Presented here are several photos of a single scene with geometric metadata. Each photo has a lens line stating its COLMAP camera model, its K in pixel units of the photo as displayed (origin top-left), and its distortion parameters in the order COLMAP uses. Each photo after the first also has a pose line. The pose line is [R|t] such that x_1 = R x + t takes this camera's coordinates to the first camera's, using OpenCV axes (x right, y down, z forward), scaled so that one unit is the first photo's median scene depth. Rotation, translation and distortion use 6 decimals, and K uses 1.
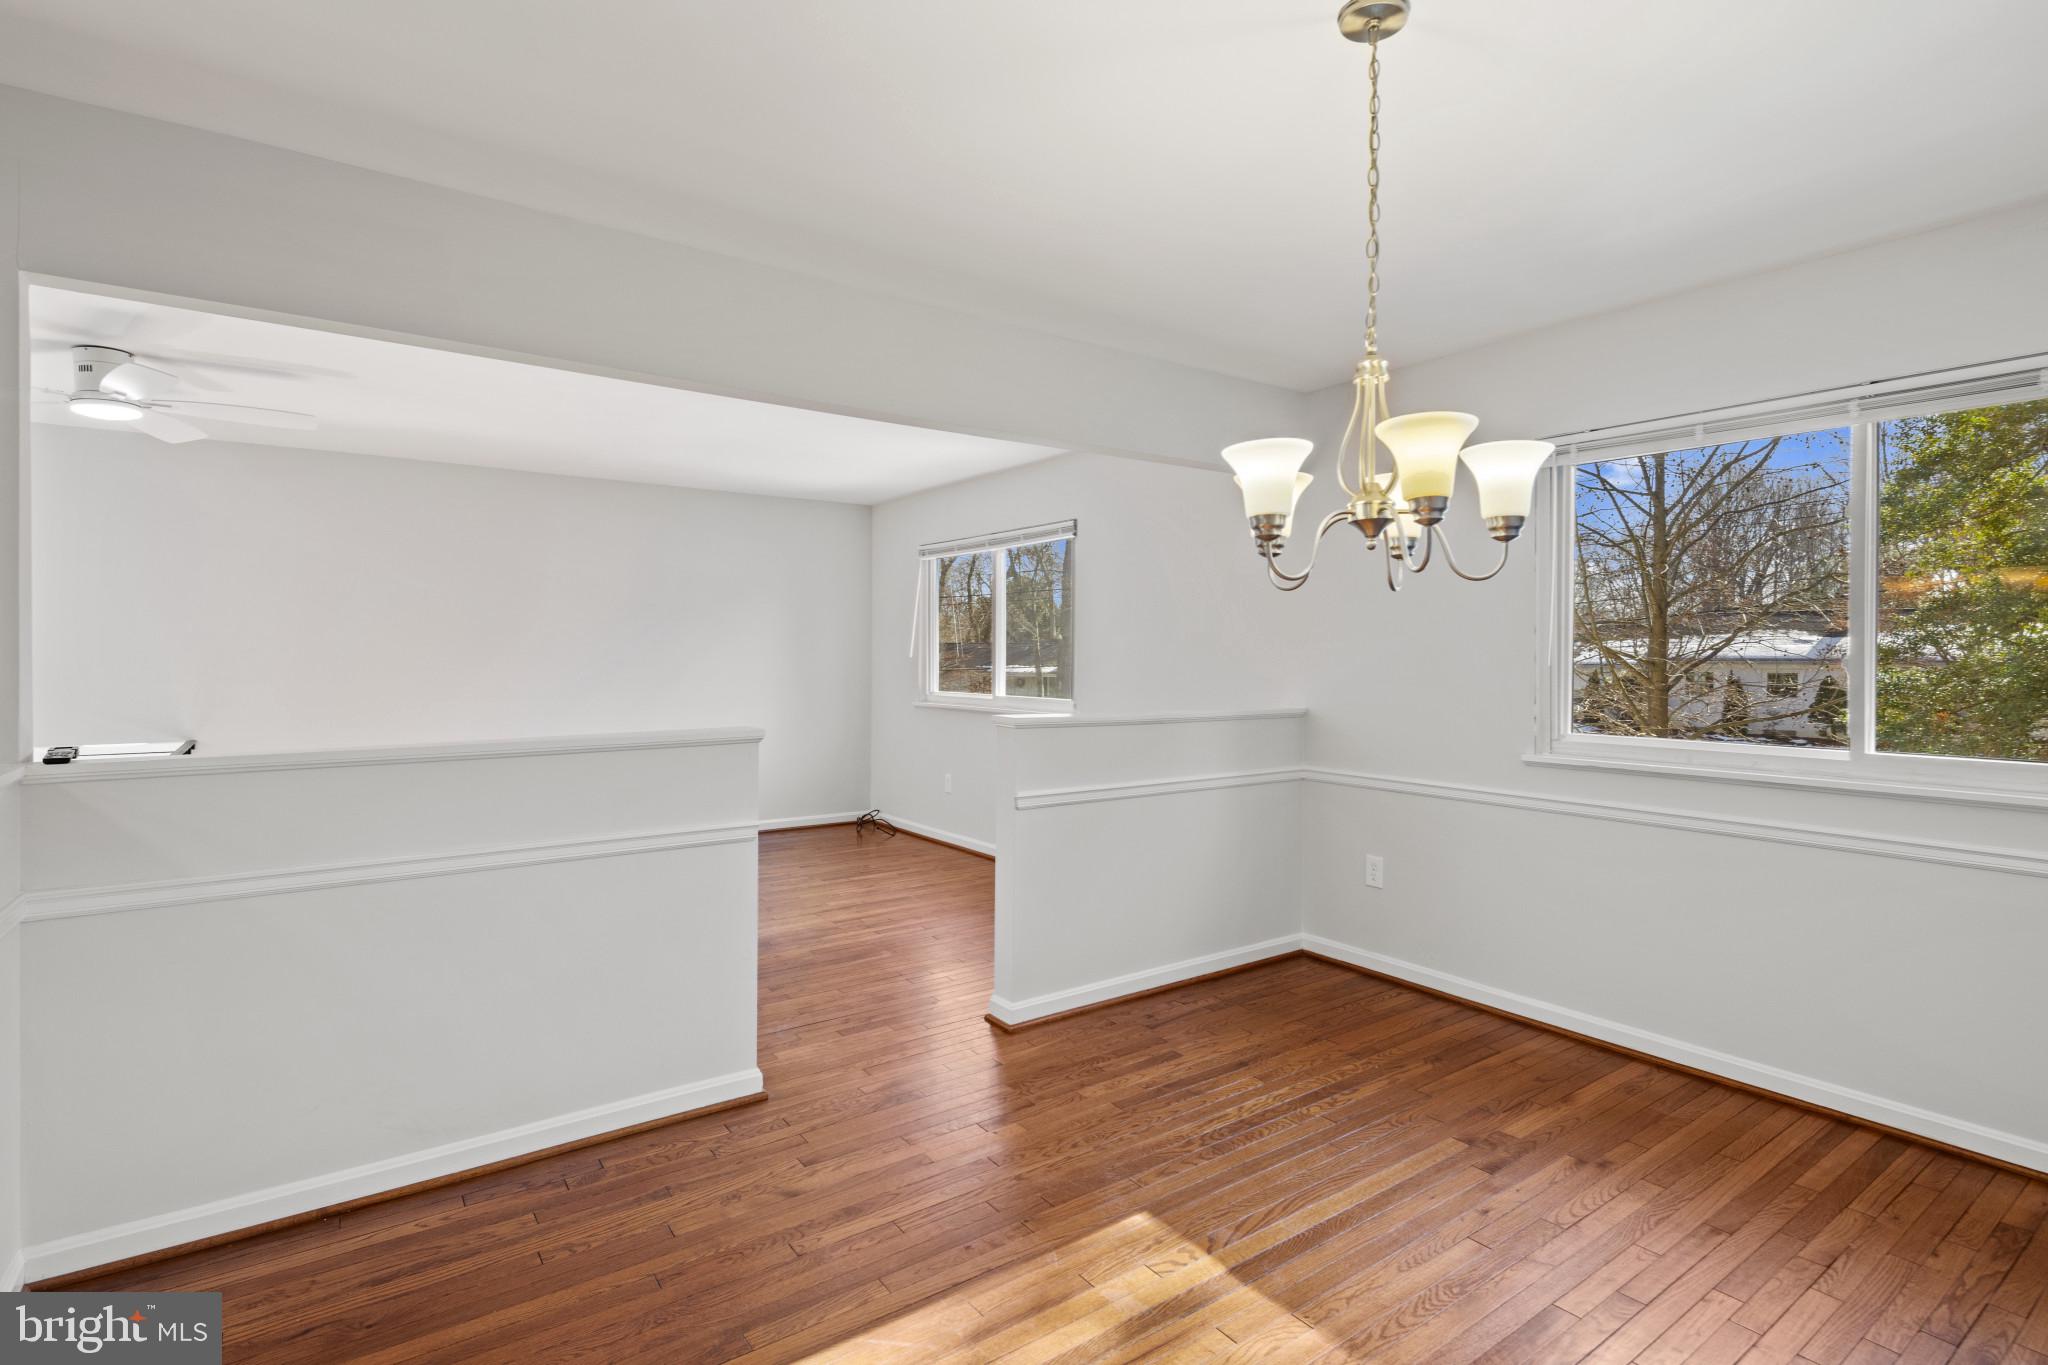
lens RADIAL K [[1008.6, 0, 1056.4], [0, 1008.6, 660.7], [0, 0, 1]] dist [-0.001090, -0.000313]
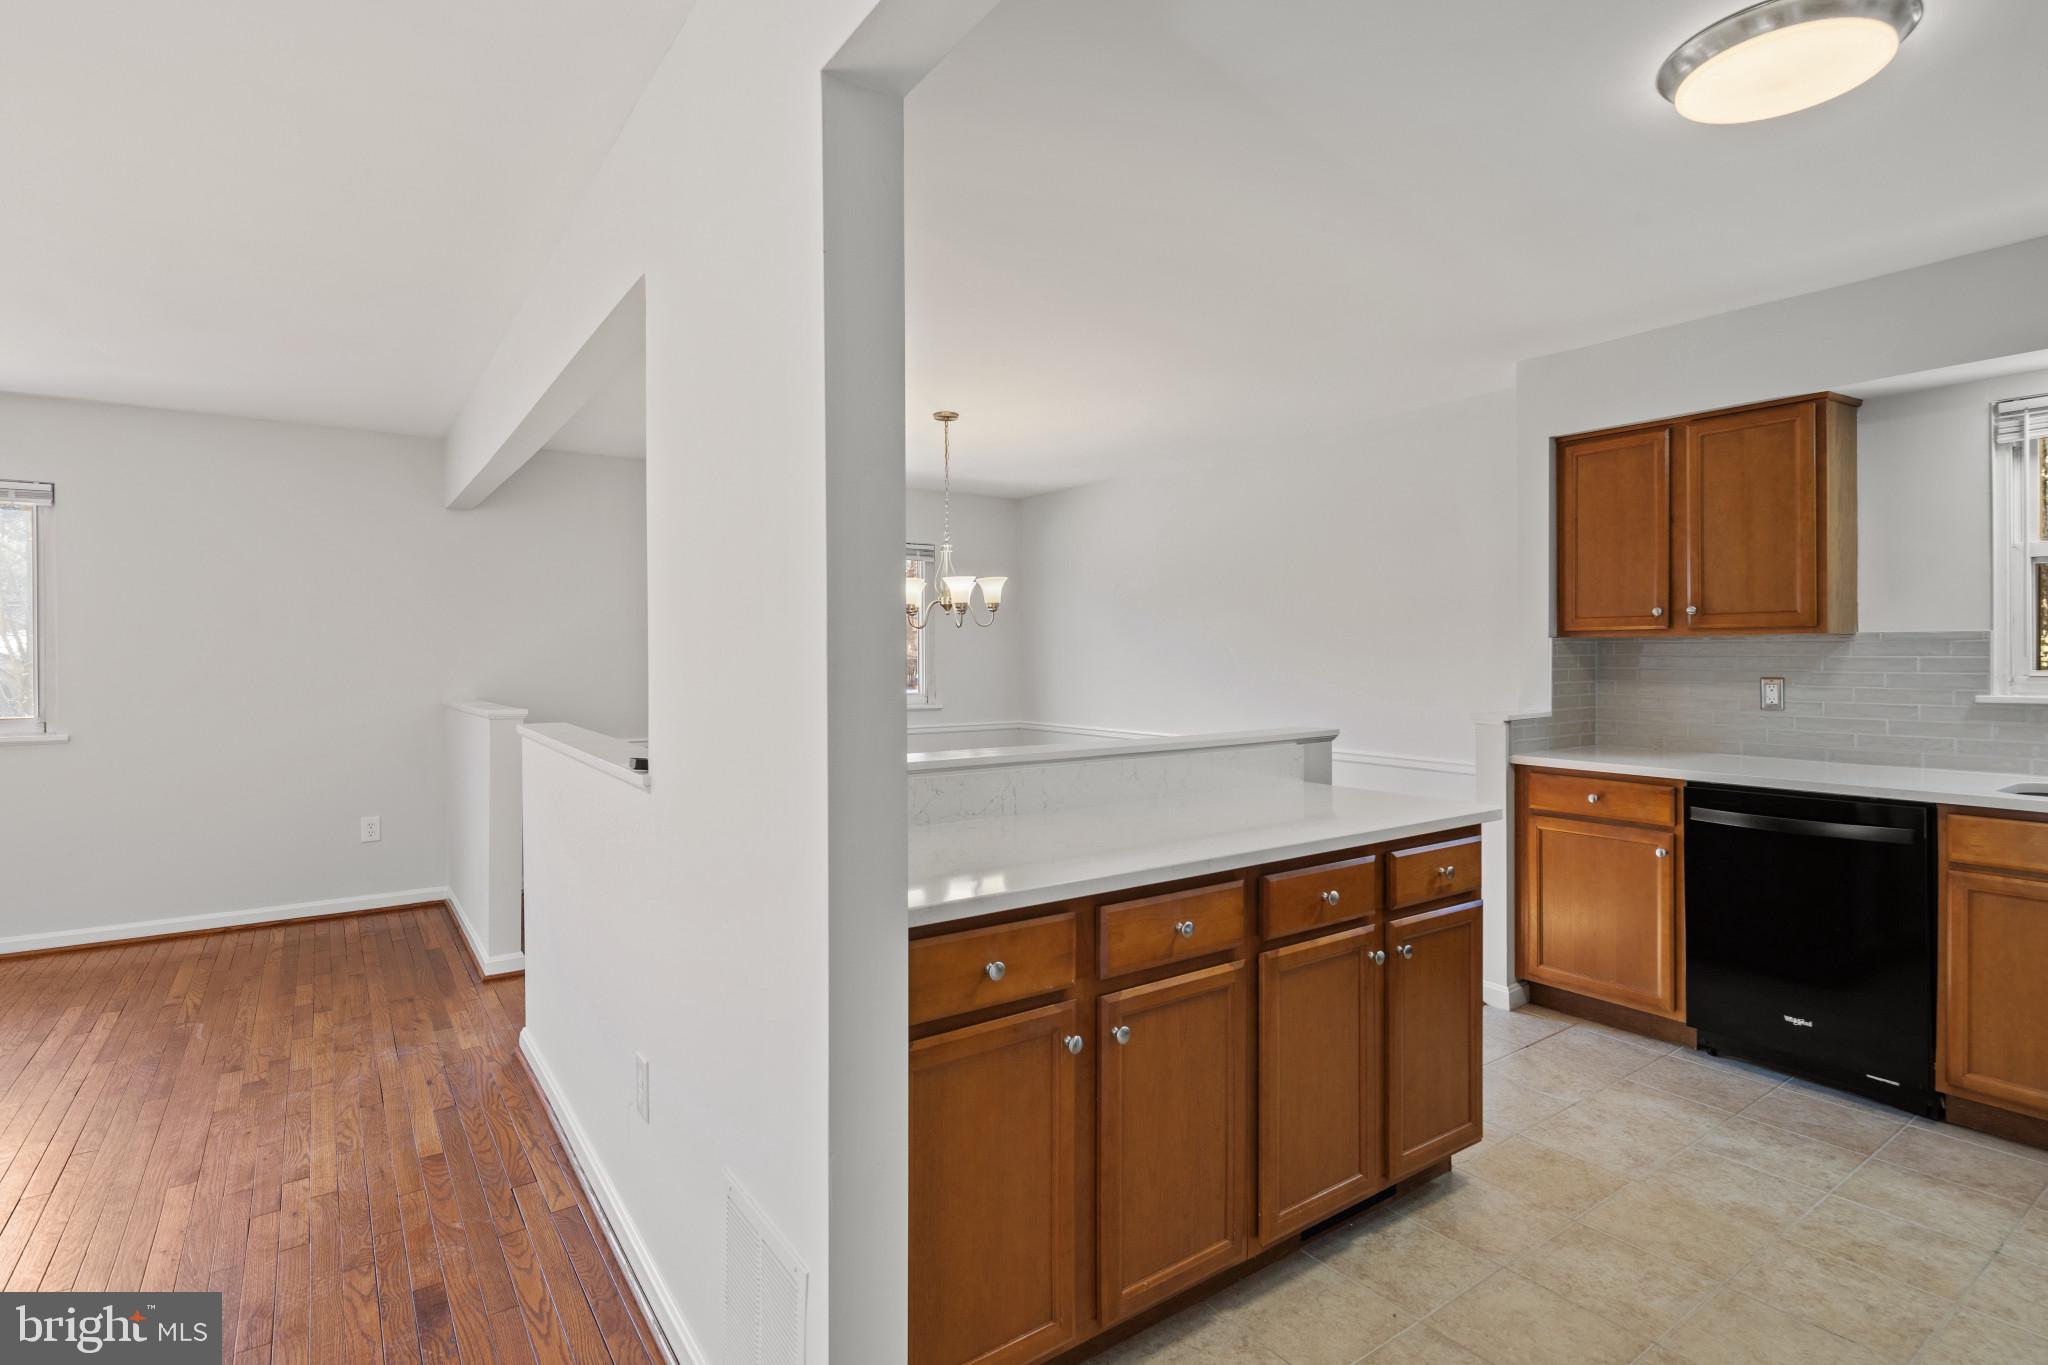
lens RADIAL K [[1002.6, 0, 1004.5], [0, 1002.6, 652.6], [0, 0, 1]] dist [0.032499, -0.013368]
pose [[0.041780, -0.001286, 0.999126, -1.760803], [0.006791, 0.999976, 0.001003, -0.015056], [-0.999104, 0.006743, 0.041788, 0.554201]]
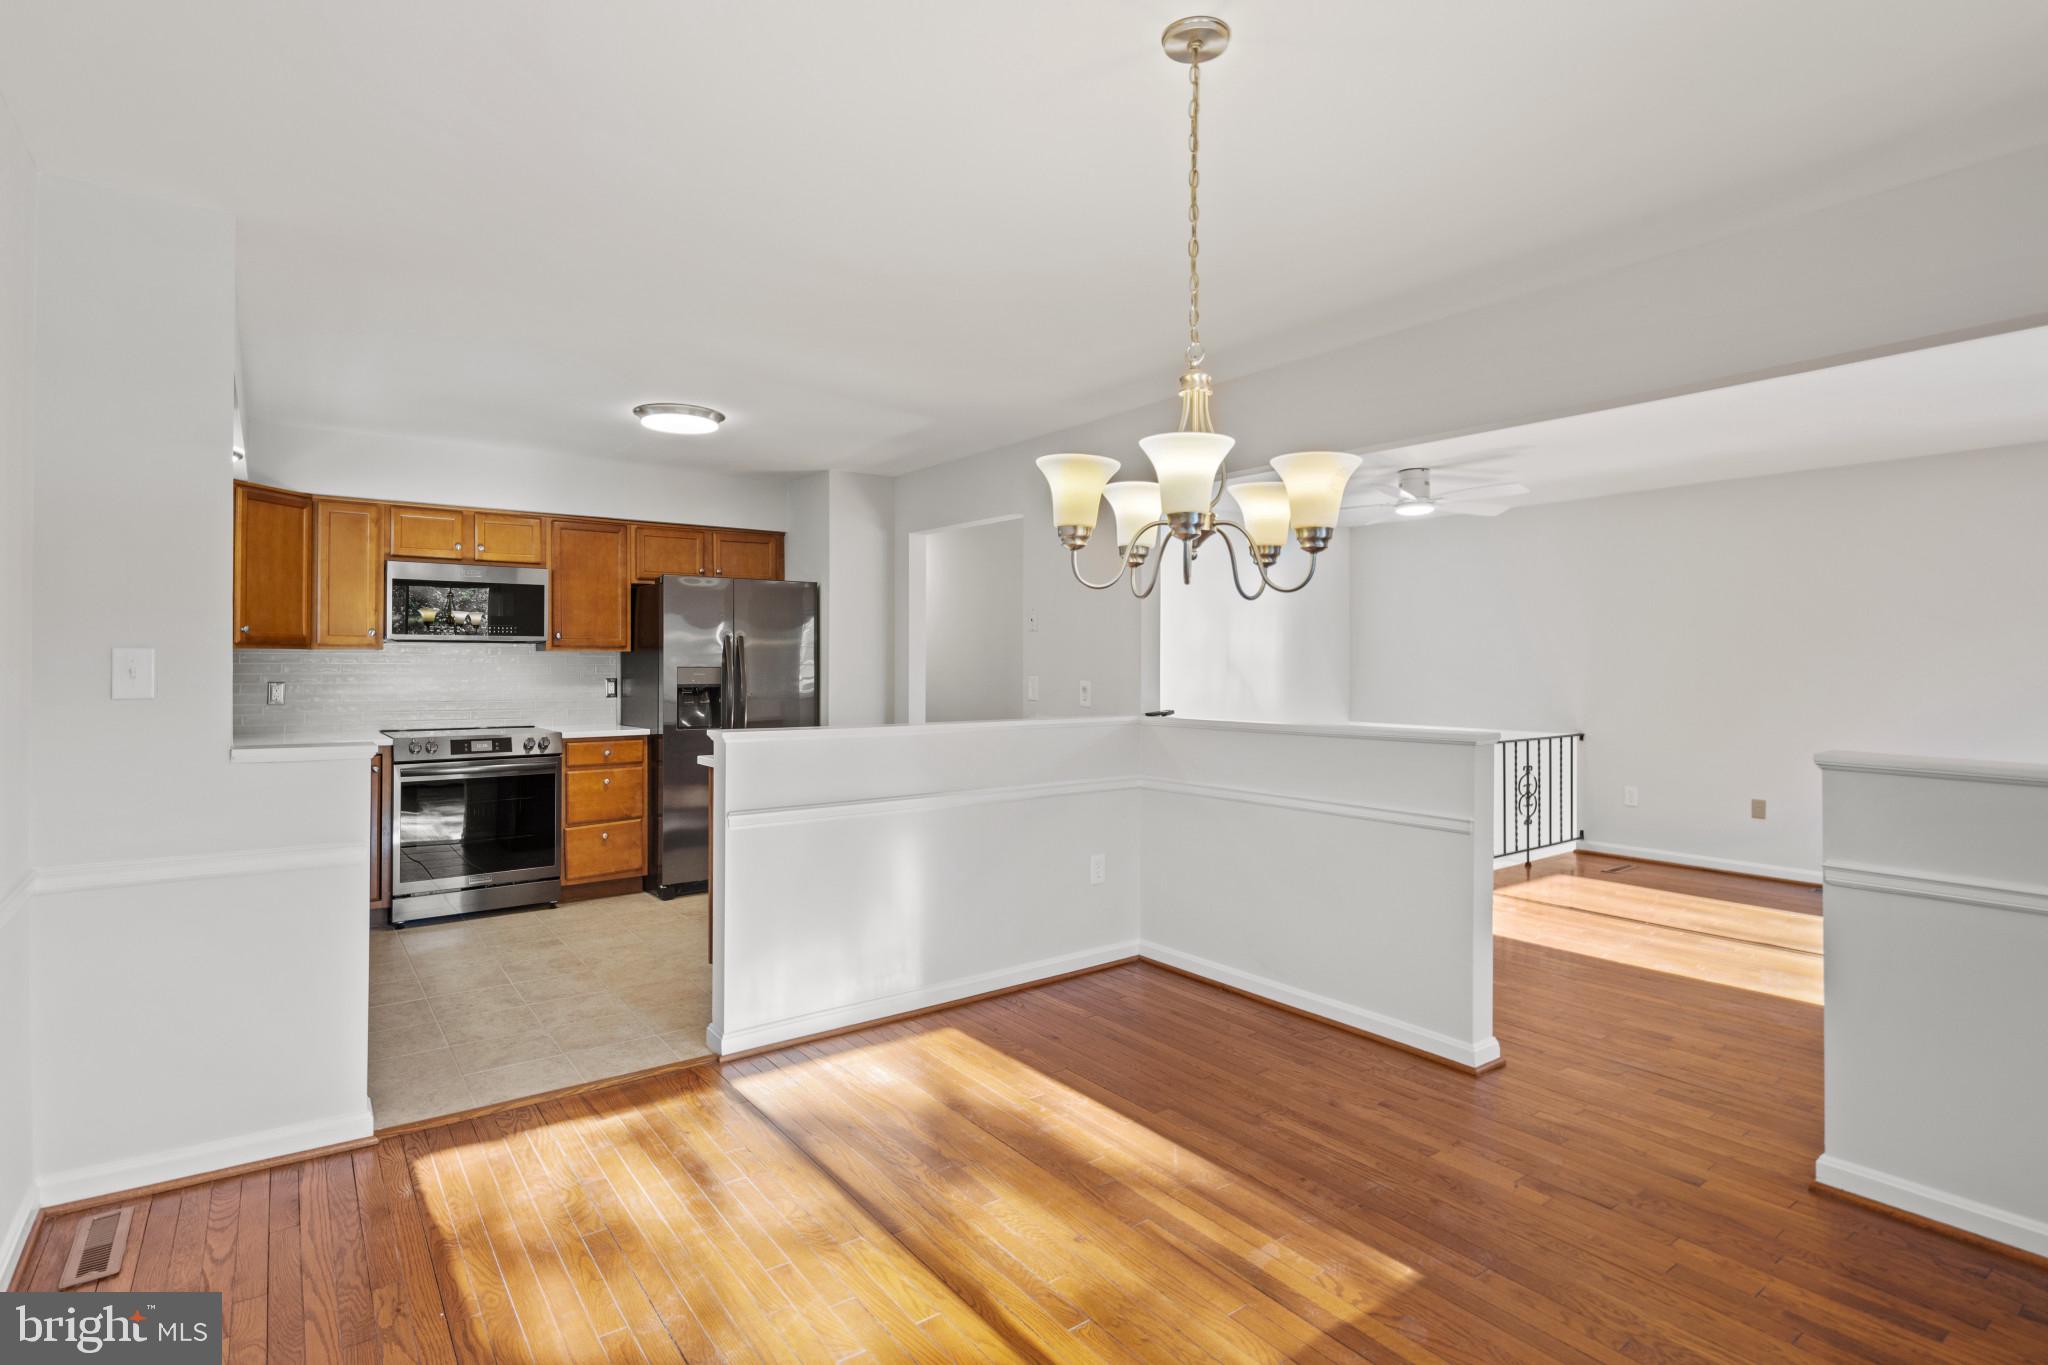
lens RADIAL K [[1002.6, 0, 1004.5], [0, 1002.6, 652.6], [0, 0, 1]] dist [0.032499, -0.013368]
pose [[-0.005272, -0.013006, -0.999902, 1.001719], [-0.005755, 0.999899, -0.012975, -0.005931], [0.999970, 0.005686, -0.005346, 0.609619]]
